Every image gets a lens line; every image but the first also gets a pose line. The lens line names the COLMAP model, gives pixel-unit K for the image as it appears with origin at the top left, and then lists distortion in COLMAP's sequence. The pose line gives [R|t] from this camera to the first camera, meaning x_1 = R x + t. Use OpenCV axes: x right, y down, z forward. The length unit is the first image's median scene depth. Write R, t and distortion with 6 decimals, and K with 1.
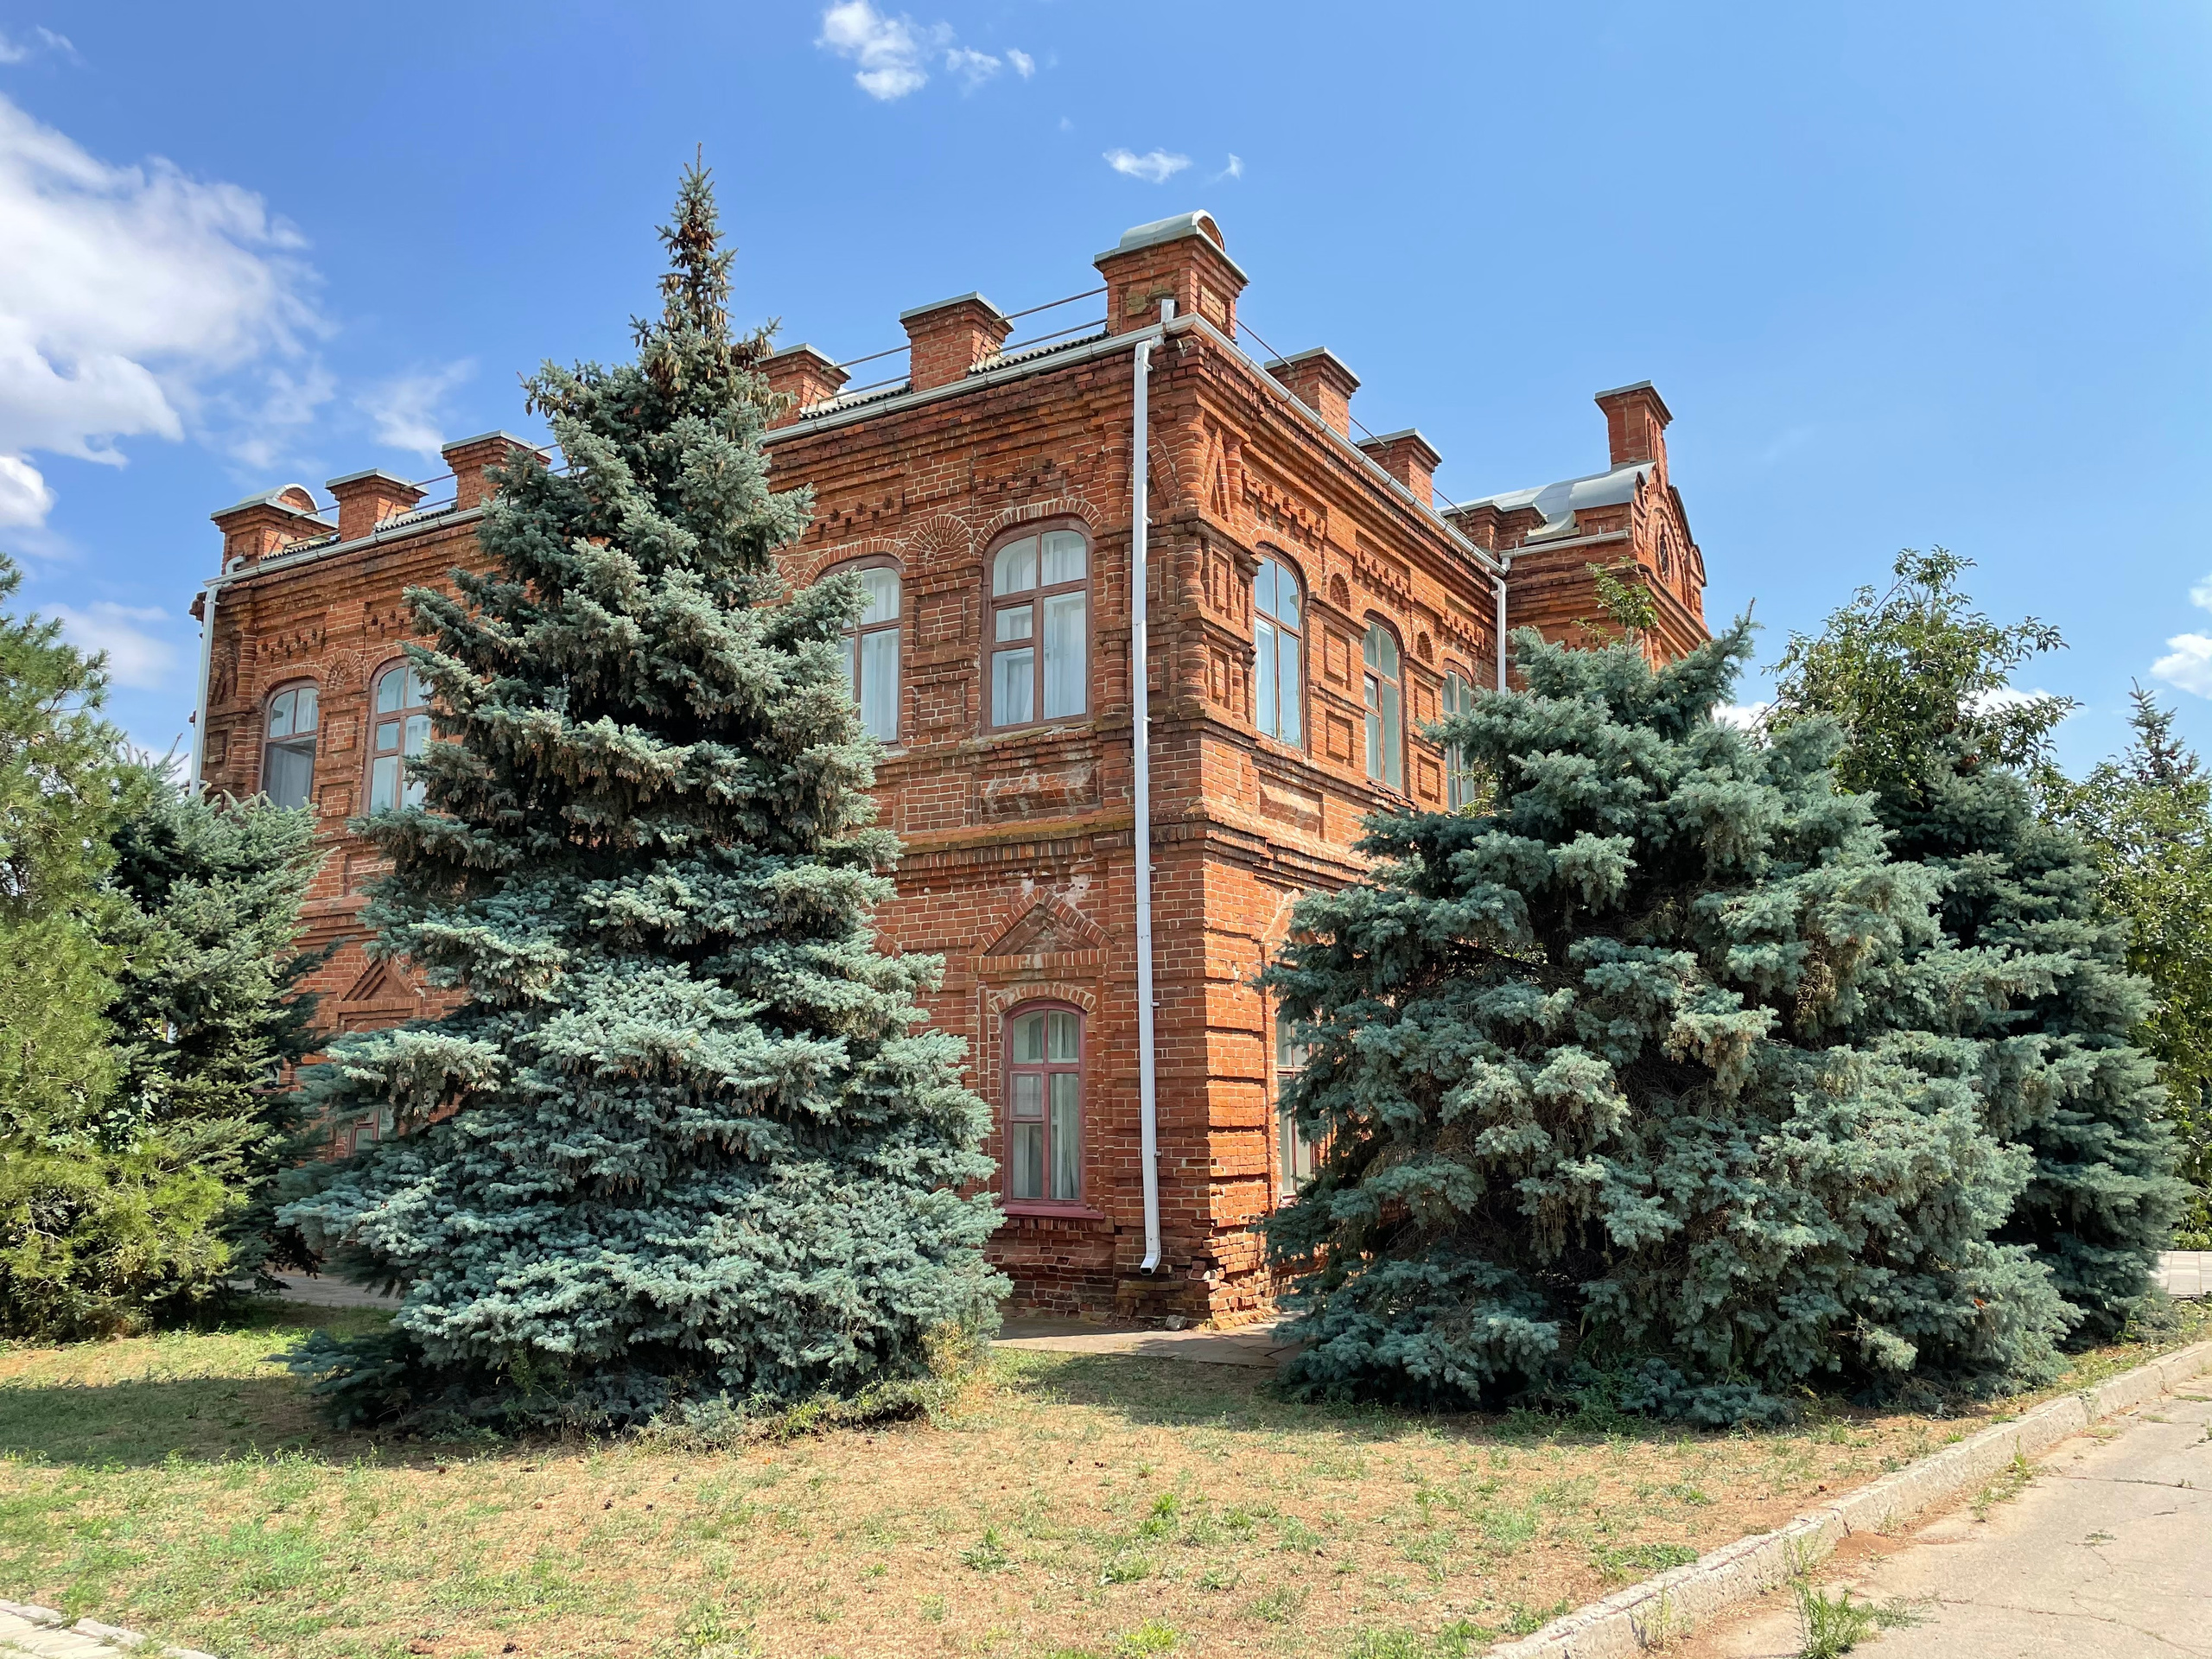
lens RADIAL K [[1657.4, 0, 1139.0], [0, 1657.4, 801.9], [0, 0, 1]] dist [0.076050, -0.088931]
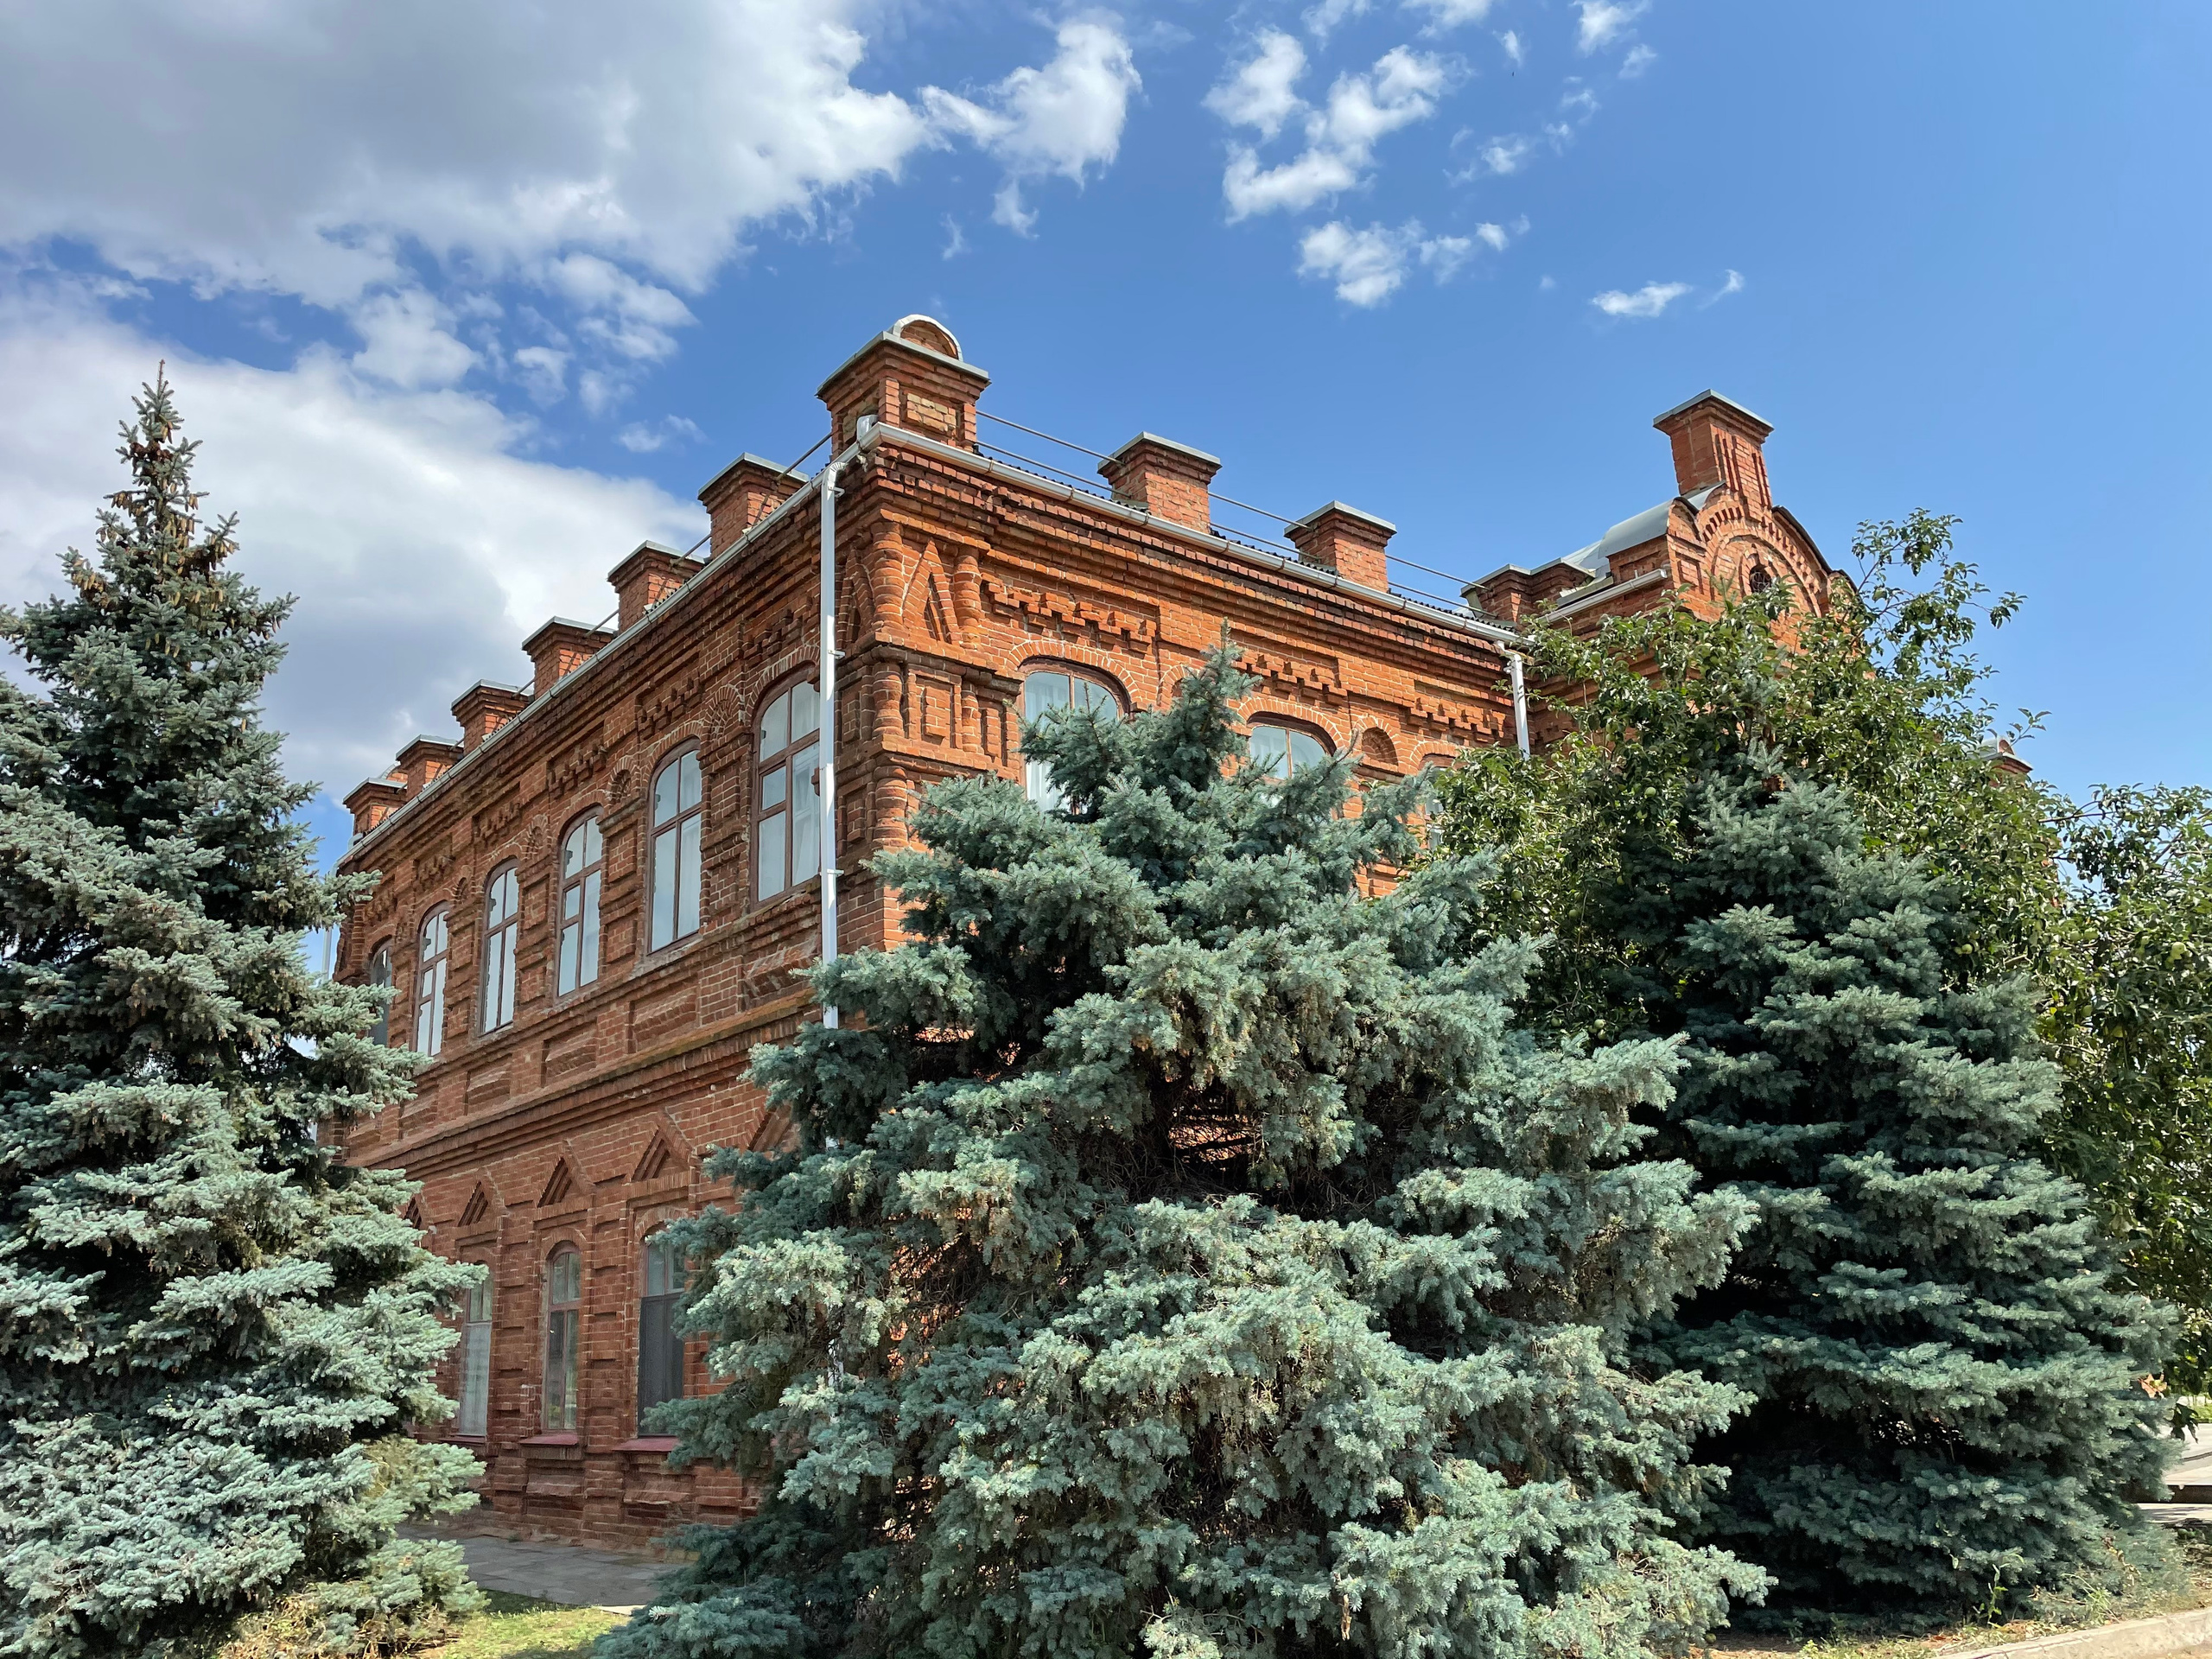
lens RADIAL K [[1663.8, 0, 1154.0], [0, 1663.8, 841.2], [0, 0, 1]] dist [0.079827, -0.098792]
pose [[0.938241, -0.136360, -0.317977, 0.520764], [0.108186, 0.988599, -0.104727, 0.052490], [0.328632, 0.063859, 0.942297, 0.246047]]
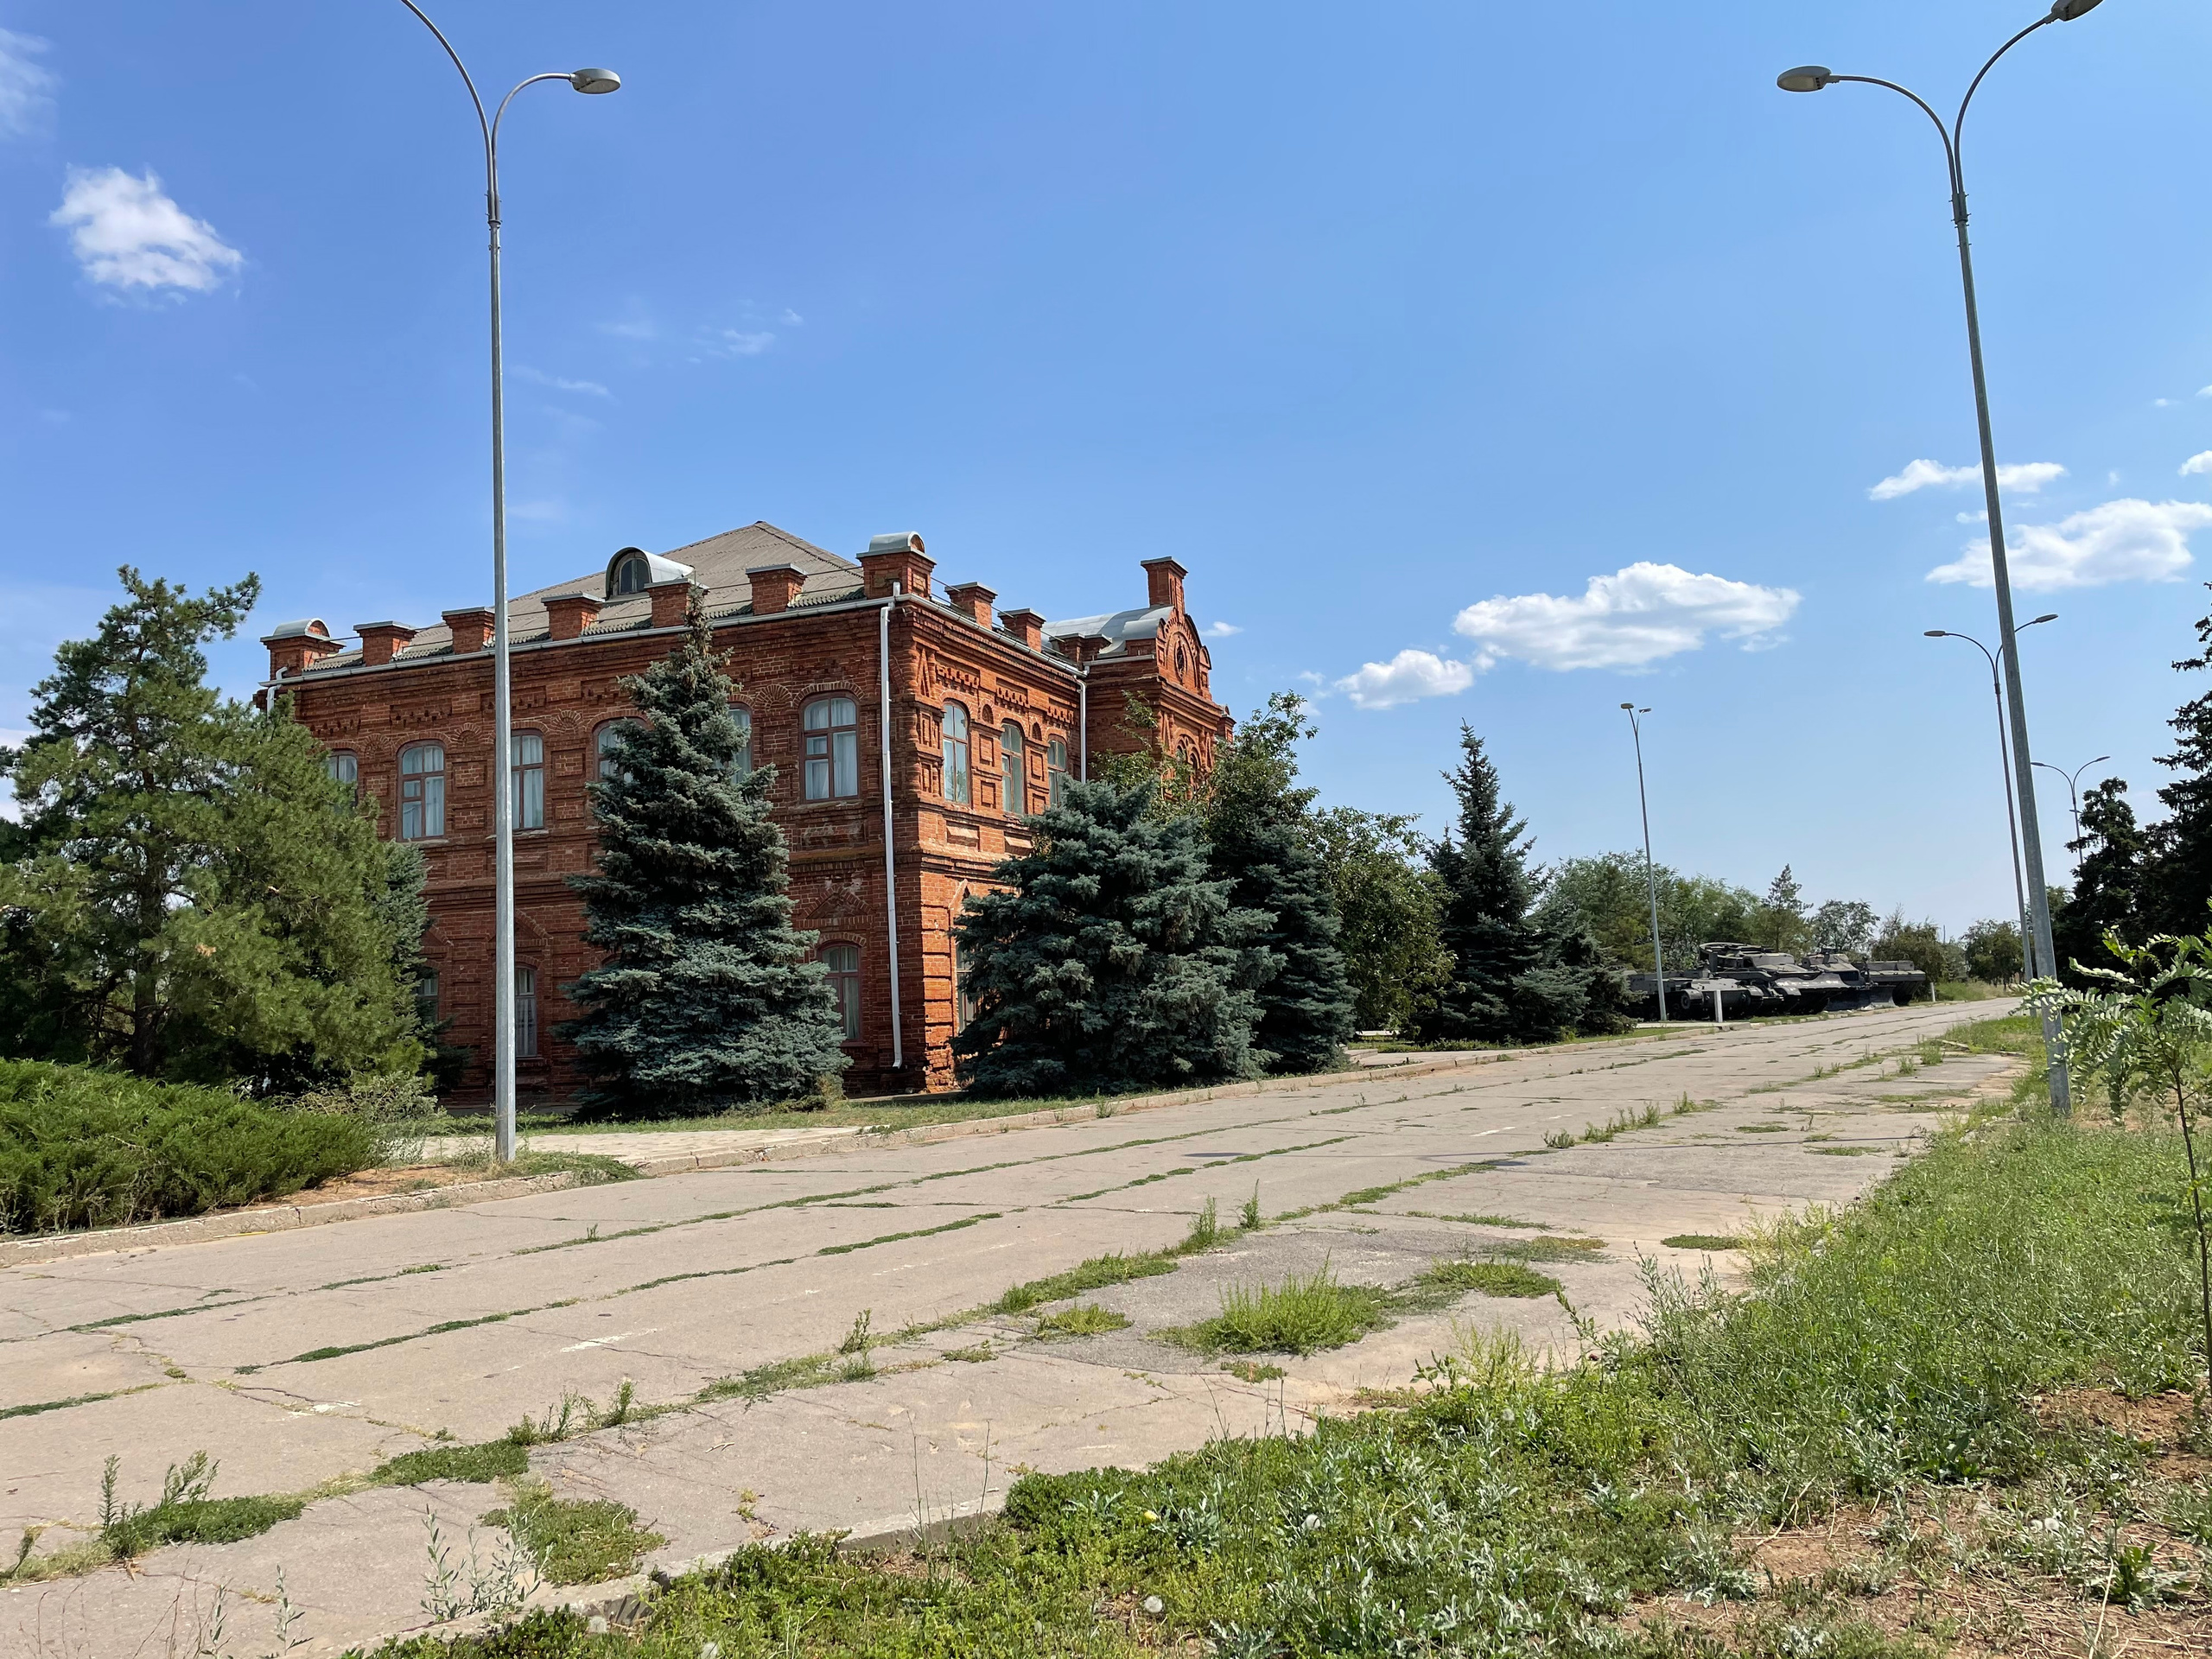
lens RADIAL K [[1657.4, 0, 1139.0], [0, 1657.4, 801.9], [0, 0, 1]] dist [0.076050, -0.088931]
pose [[0.980148, -0.014042, 0.197767, -0.114376], [0.001773, 0.998070, 0.062078, -0.201921], [-0.198257, -0.060495, 0.978281, -1.200513]]
